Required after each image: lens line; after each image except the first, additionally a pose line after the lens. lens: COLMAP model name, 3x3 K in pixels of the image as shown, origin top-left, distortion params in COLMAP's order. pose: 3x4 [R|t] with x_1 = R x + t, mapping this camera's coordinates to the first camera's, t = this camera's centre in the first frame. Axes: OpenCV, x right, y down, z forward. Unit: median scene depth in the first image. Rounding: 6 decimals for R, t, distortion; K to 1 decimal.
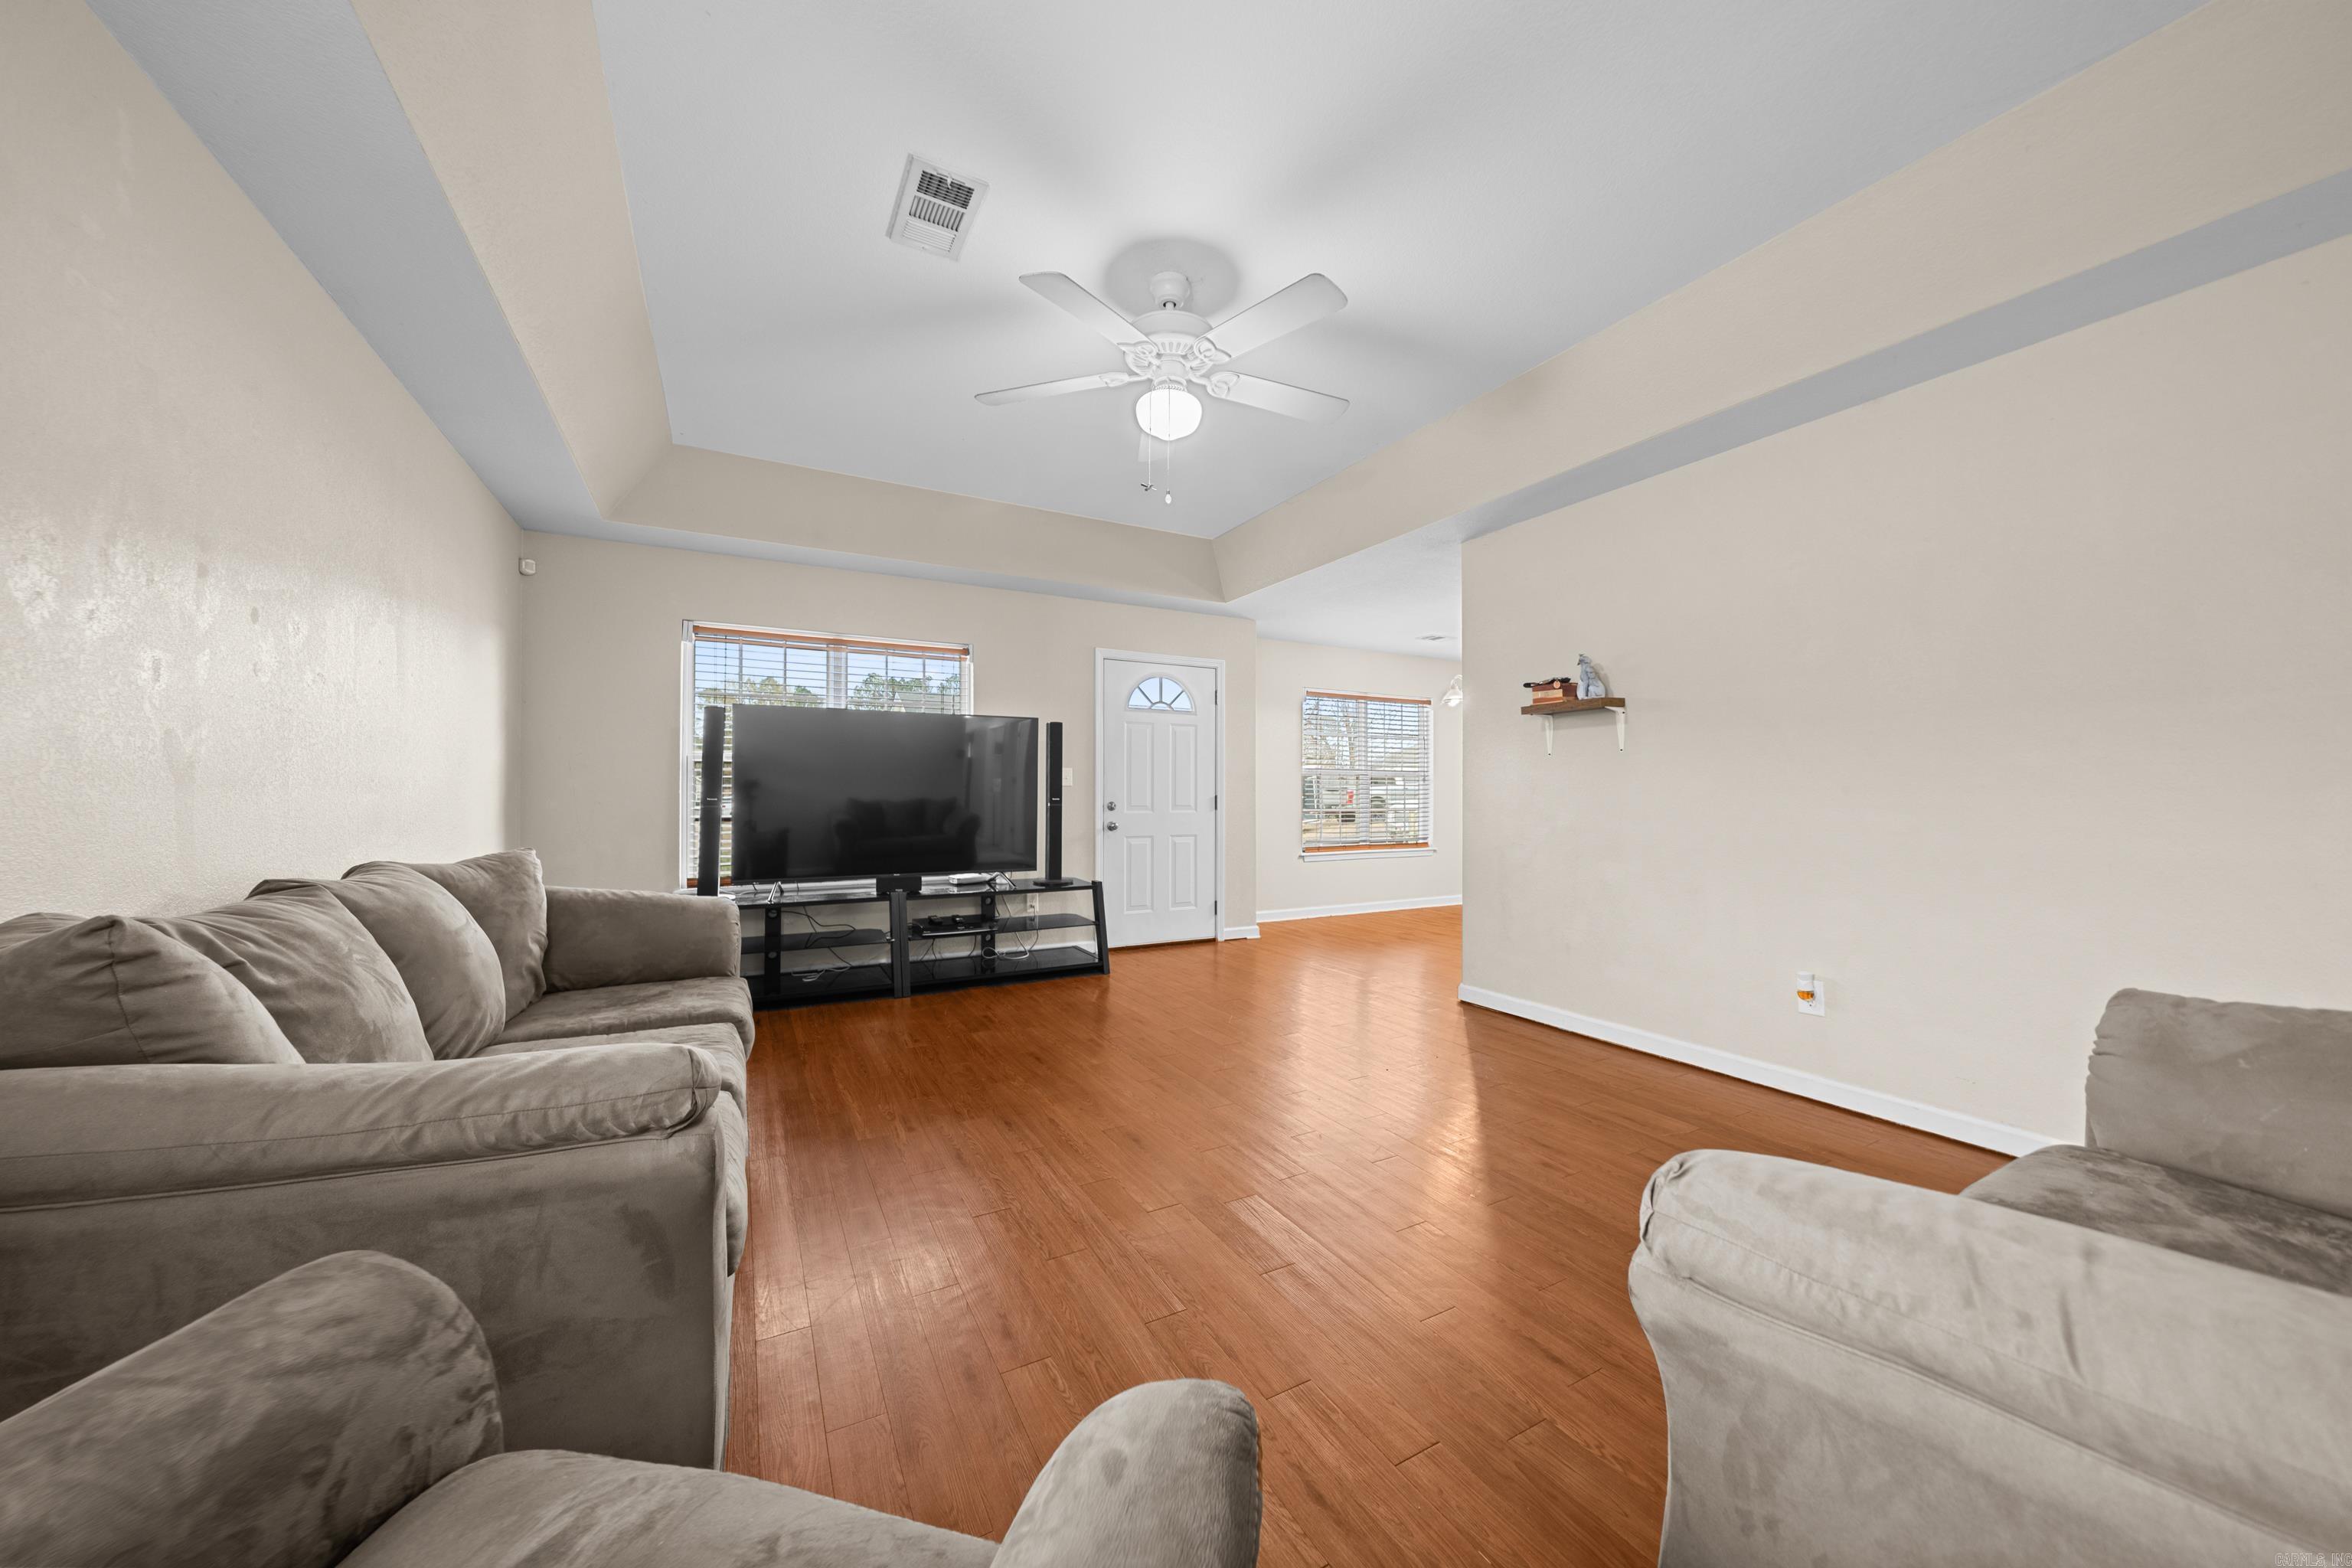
lens RADIAL K [[799.7, 0, 1168.4], [0, 799.7, 787.7], [0, 0, 1]] dist [-0.002194, -0.000209]
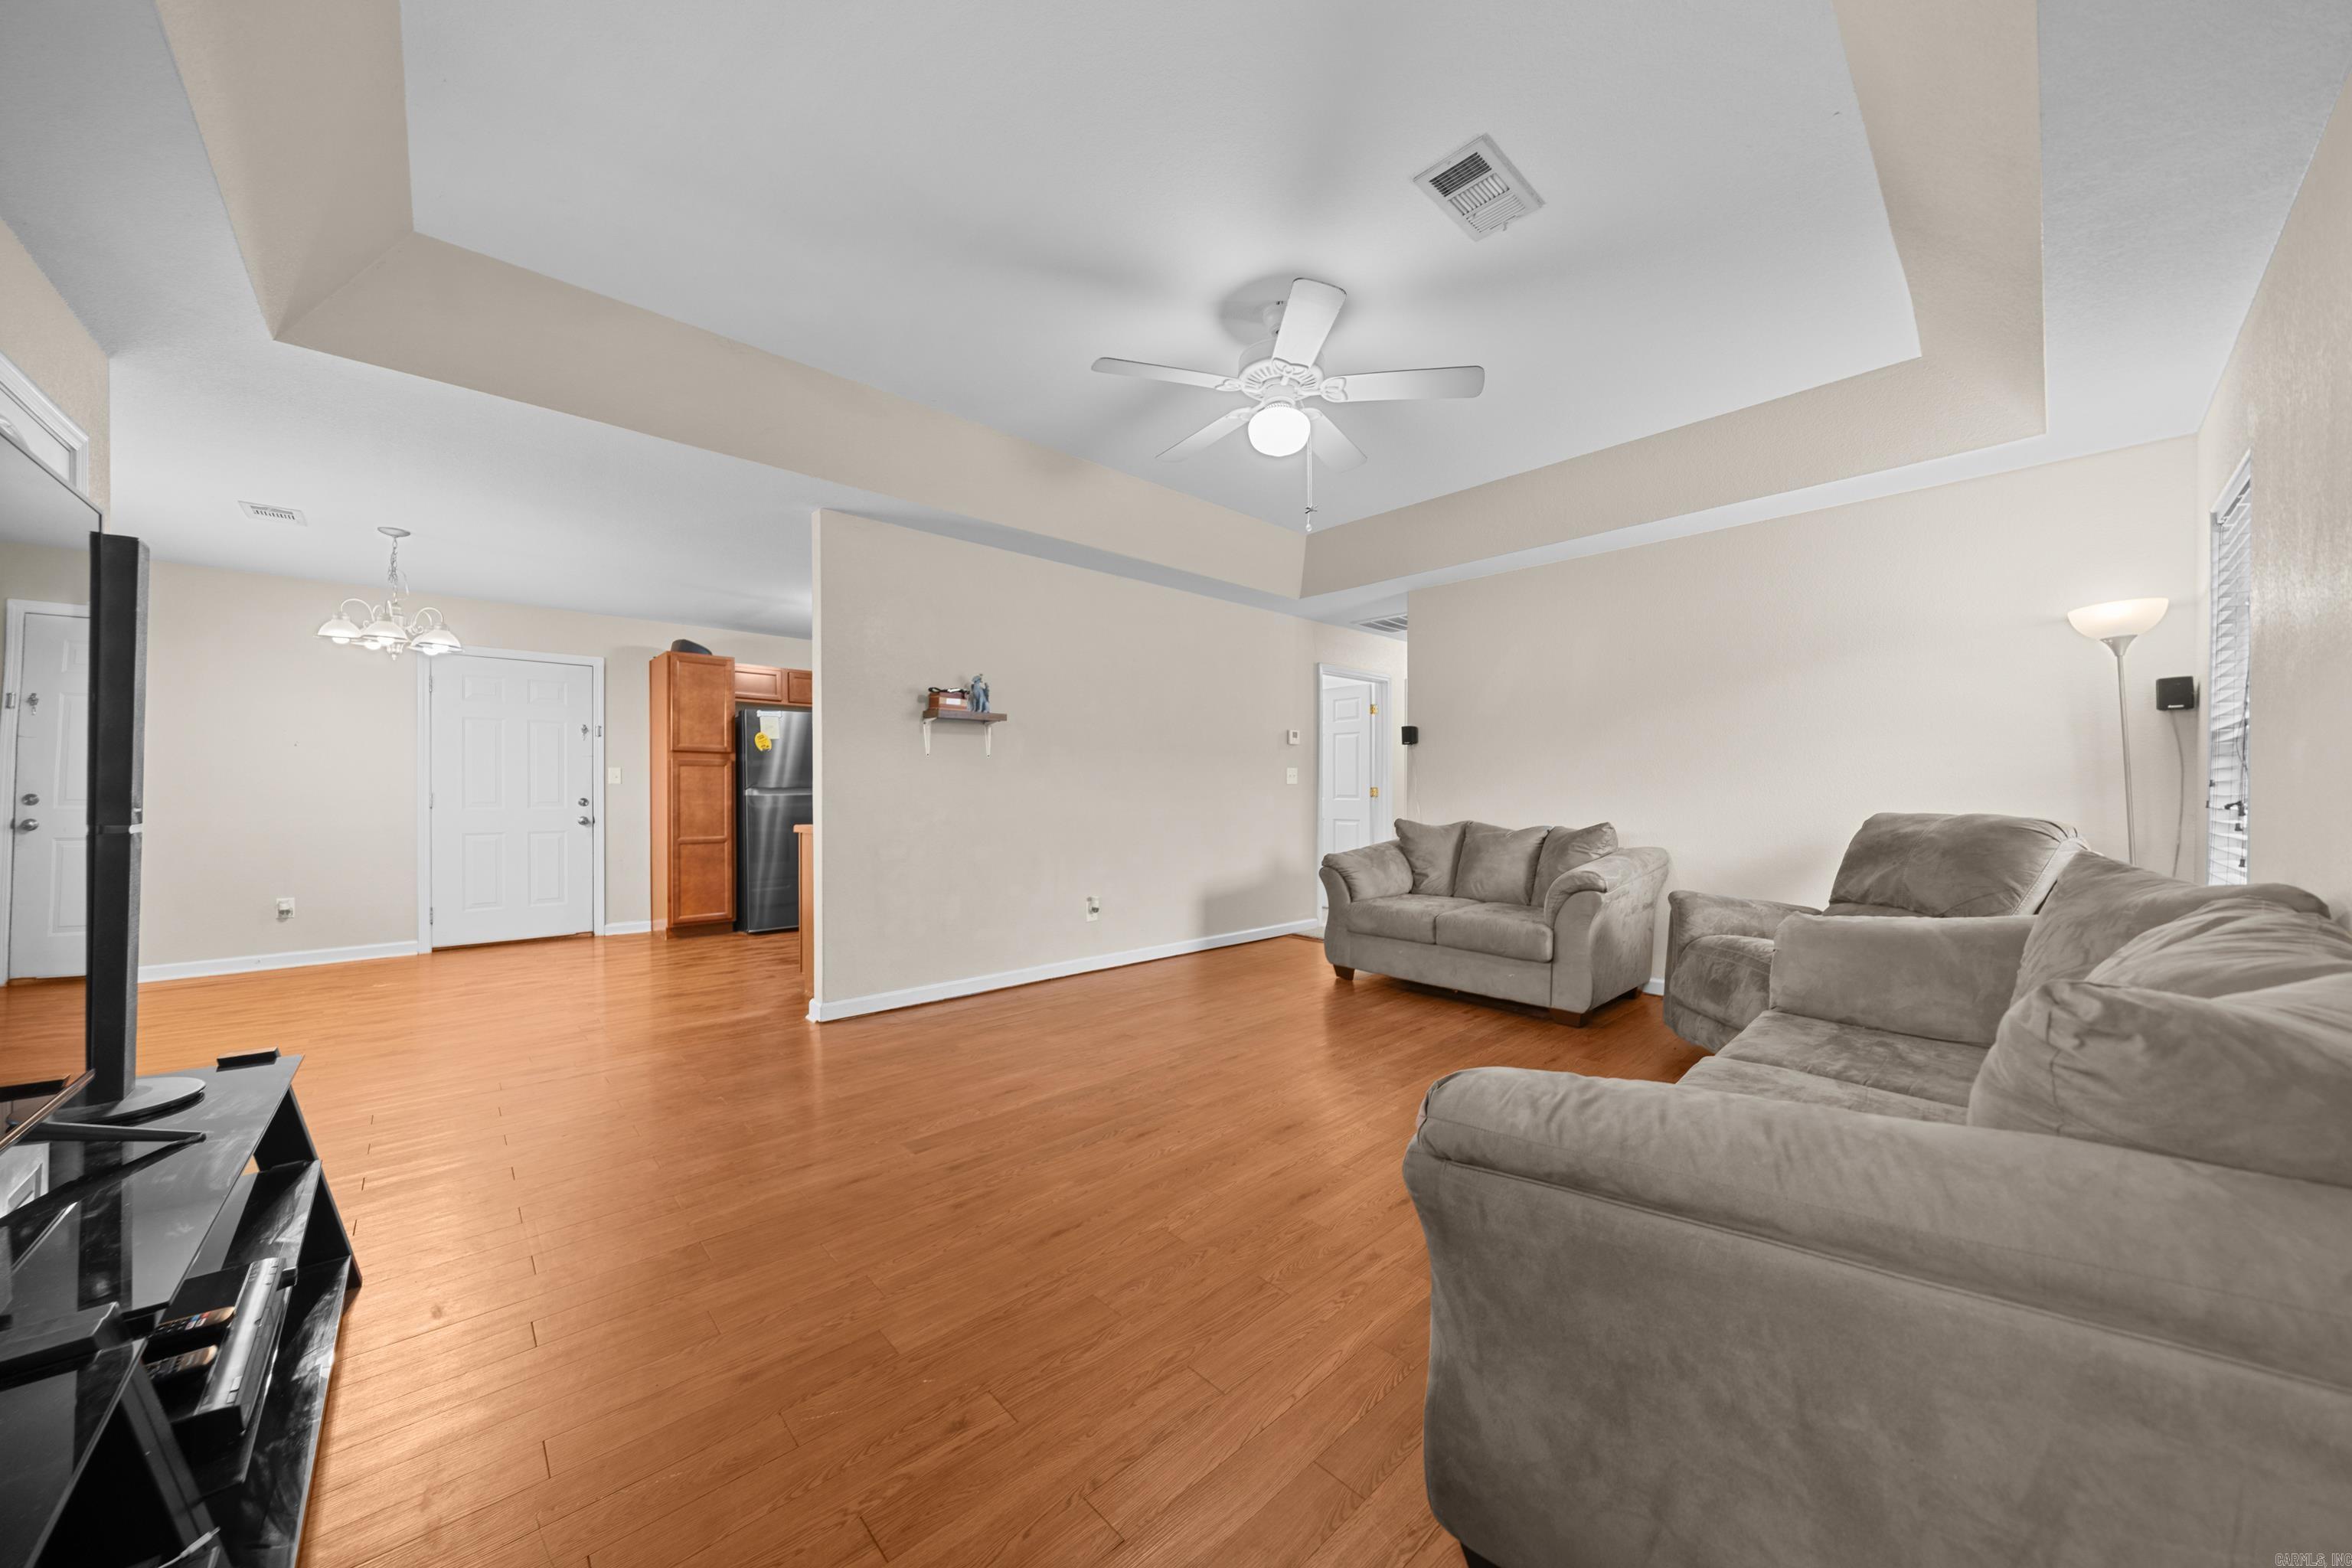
lens RADIAL K [[819.6, 0, 1184.3], [0, 819.6, 795.1], [0, 0, 1]] dist [-0.002219, -0.000147]
pose [[-0.258580, -0.004529, 0.965979, -0.520997], [-0.007233, 0.999970, 0.002752, 0.005978], [-0.965963, -0.006276, -0.258605, 0.716145]]
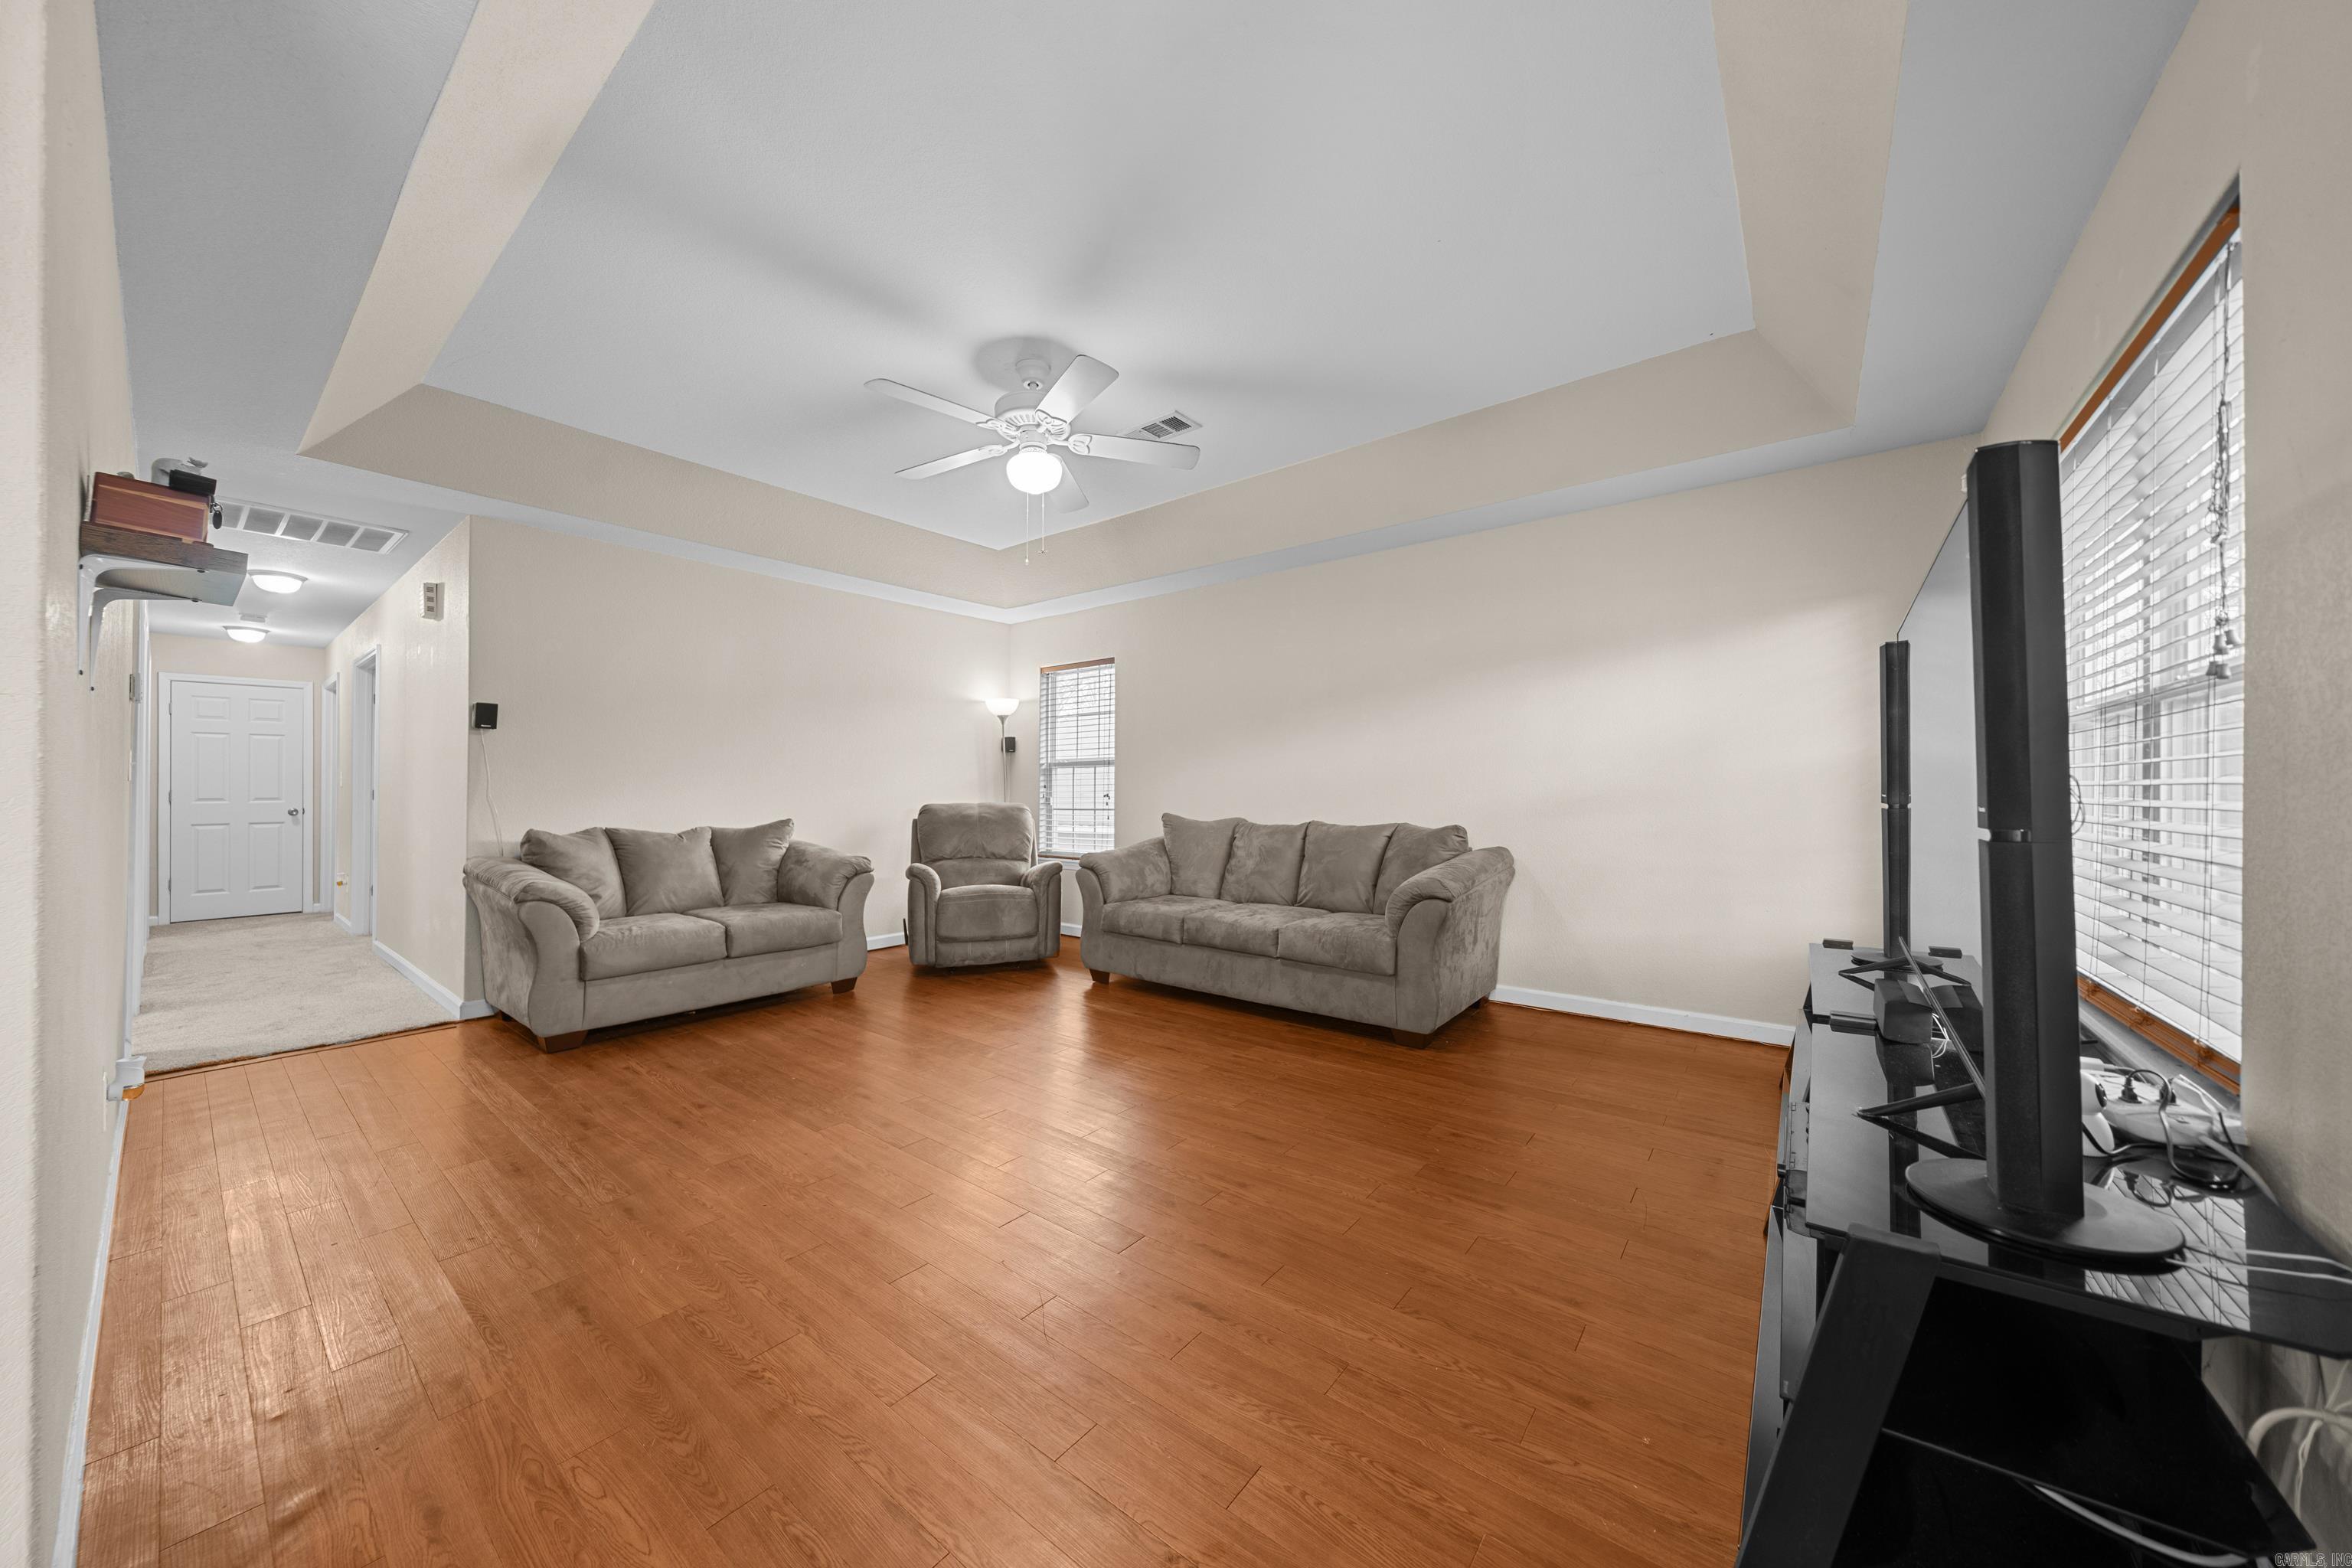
lens RADIAL K [[799.7, 0, 1168.4], [0, 799.7, 787.7], [0, 0, 1]] dist [-0.002194, -0.000209]
pose [[-0.916513, 0.003933, -0.399985, 0.146237], [0.008174, 0.999927, -0.008896, 0.008697], [0.399921, -0.011423, -0.916479, 1.113316]]
